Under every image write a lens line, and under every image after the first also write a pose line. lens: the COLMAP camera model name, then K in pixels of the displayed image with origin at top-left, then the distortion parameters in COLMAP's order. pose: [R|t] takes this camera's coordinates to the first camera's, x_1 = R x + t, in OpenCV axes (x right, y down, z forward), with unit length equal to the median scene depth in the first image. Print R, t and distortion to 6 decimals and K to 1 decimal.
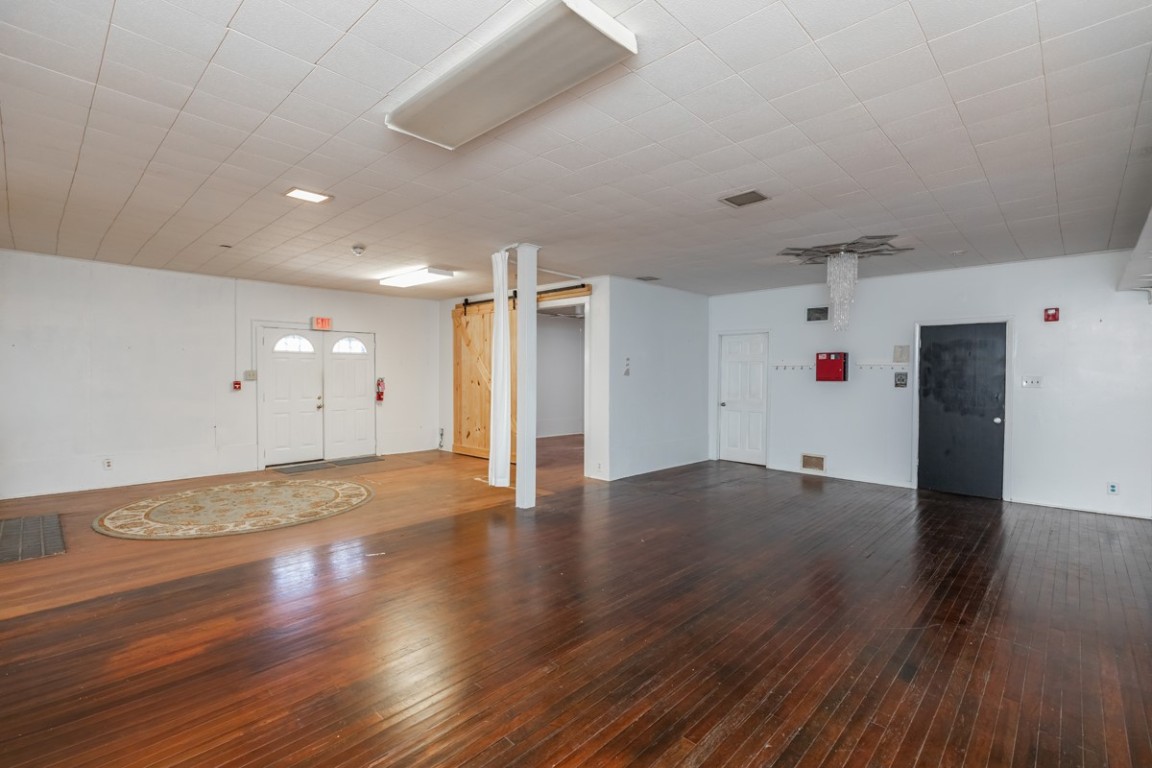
lens RADIAL K [[516.4, 0, 557.5], [0, 516.4, 386.1], [0, 0, 1]] dist [0.008231, -0.001071]
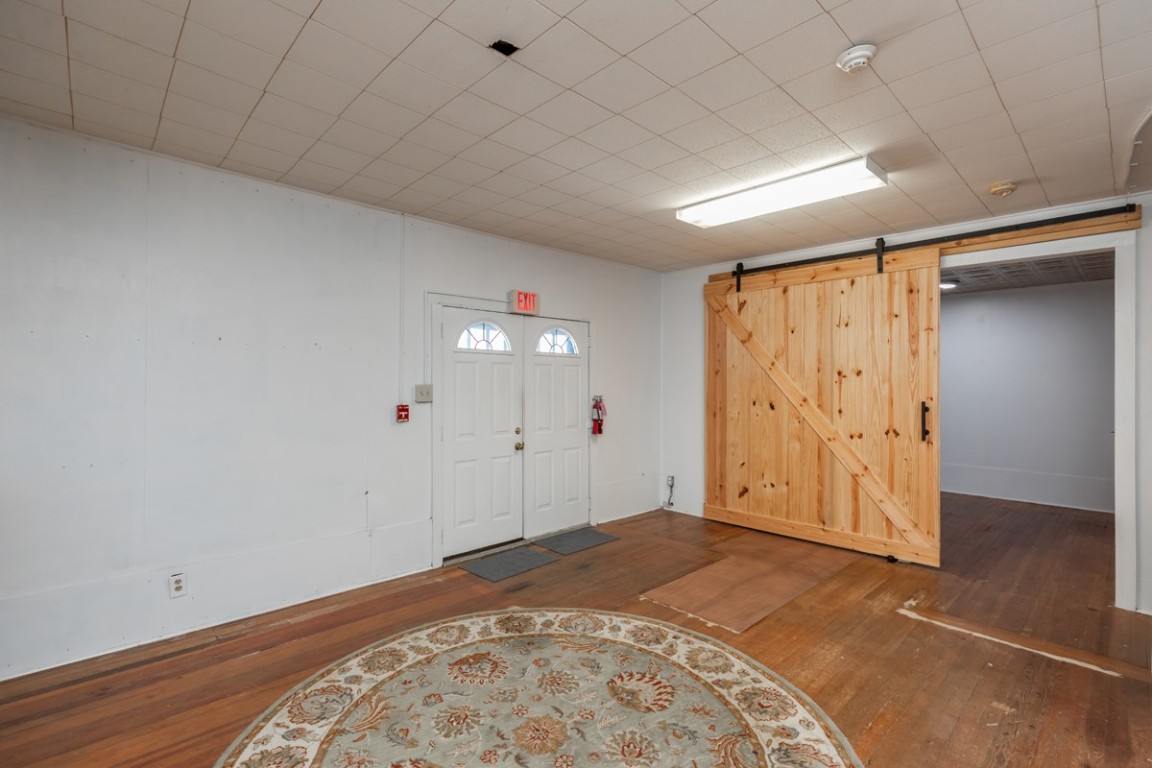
lens RADIAL K [[516.4, 0, 547.6], [0, 516.4, 385.9], [0, 0, 1]] dist [0.008231, -0.001071]
pose [[0.998408, 0.001947, -0.056370, -0.392703], [-0.002970, 0.999832, -0.018072, -0.017562], [0.056325, 0.018211, 0.998246, 0.425086]]
